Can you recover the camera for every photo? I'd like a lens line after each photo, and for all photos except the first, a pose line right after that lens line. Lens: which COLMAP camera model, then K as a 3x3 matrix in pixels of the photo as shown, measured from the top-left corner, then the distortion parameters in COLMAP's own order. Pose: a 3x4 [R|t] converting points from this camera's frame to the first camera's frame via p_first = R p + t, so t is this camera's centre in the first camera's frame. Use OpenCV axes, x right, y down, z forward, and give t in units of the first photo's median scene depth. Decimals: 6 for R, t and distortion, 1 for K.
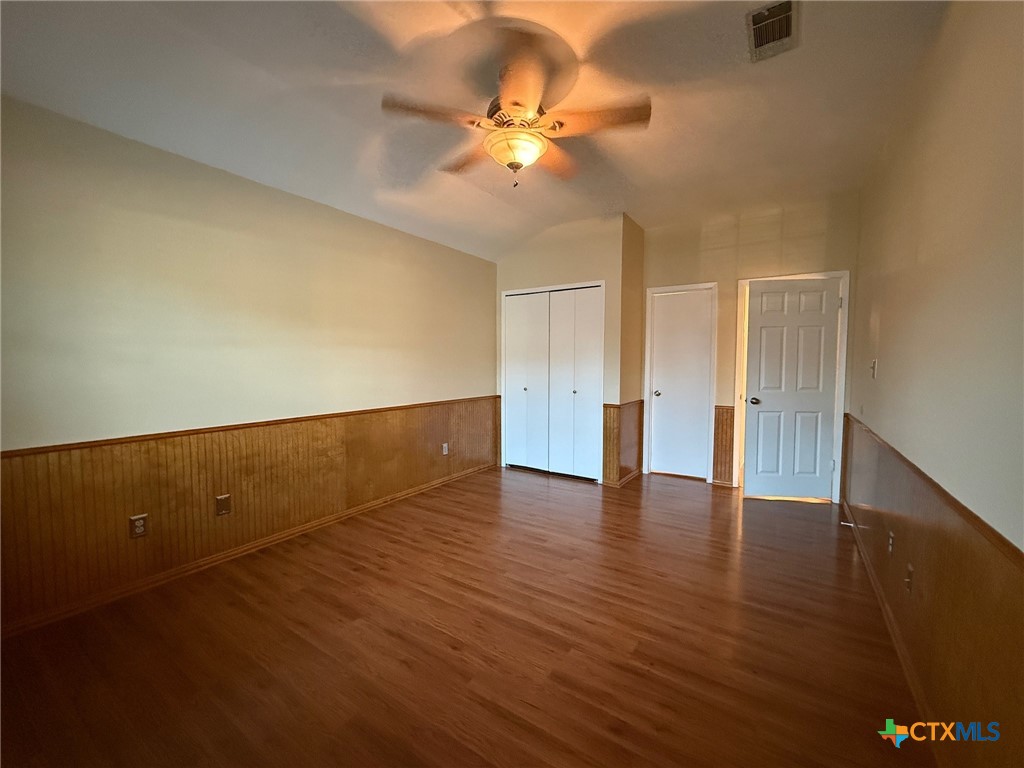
lens RADIAL K [[415.8, 0, 516.4], [0, 415.8, 384.0], [0, 0, 1]] dist [-0.001238, 0.001865]
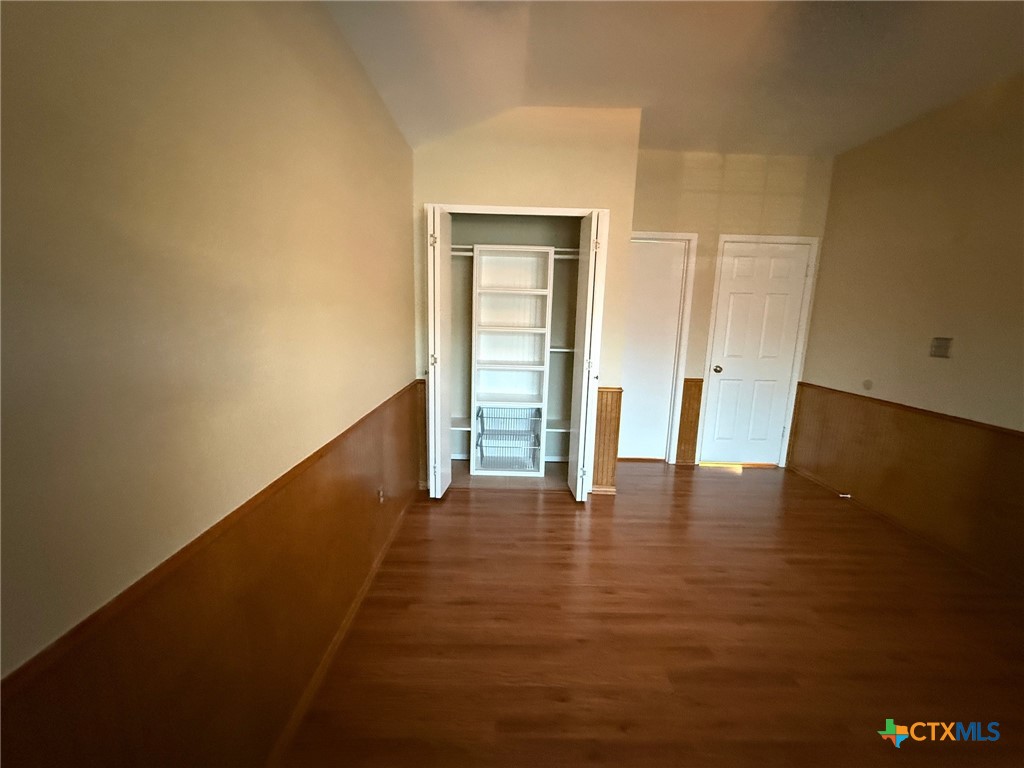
lens RADIAL K [[415.8, 0, 519.0], [0, 415.8, 382.5], [0, 0, 1]] dist [-0.001238, 0.001865]
pose [[0.831706, -0.074476, 0.550199, -0.346131], [0.008008, 0.992469, 0.122237, -0.057940], [-0.555159, -0.097259, 0.826038, 0.538285]]
